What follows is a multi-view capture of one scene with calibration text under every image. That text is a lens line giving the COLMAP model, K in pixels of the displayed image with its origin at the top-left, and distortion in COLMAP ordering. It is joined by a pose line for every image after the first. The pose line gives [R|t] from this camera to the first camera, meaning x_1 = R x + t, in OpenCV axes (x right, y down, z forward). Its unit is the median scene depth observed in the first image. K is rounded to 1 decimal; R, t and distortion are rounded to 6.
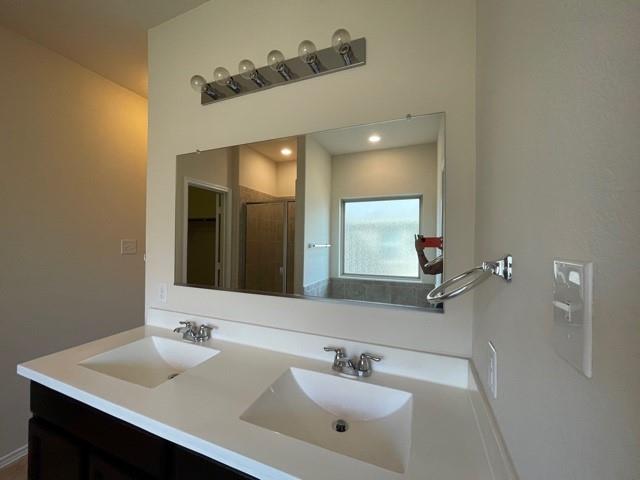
lens RADIAL K [[258.0, 0, 316.8], [0, 258.0, 238.3], [0, 0, 1]] dist [0.001915, -0.001745]
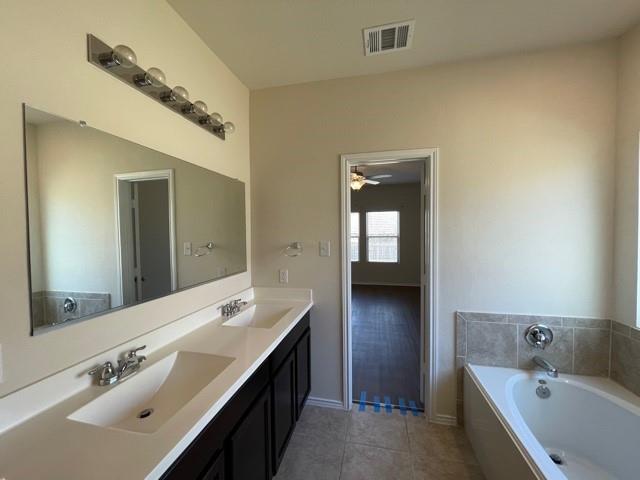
lens RADIAL K [[258.0, 0, 317.7], [0, 258.0, 240.5], [0, 0, 1]] dist [0.001915, -0.001745]
pose [[-0.159014, -0.025313, 0.986952, -1.276870], [0.033153, 0.998971, 0.030963, -0.017505], [-0.986720, 0.037644, -0.158011, 0.511714]]
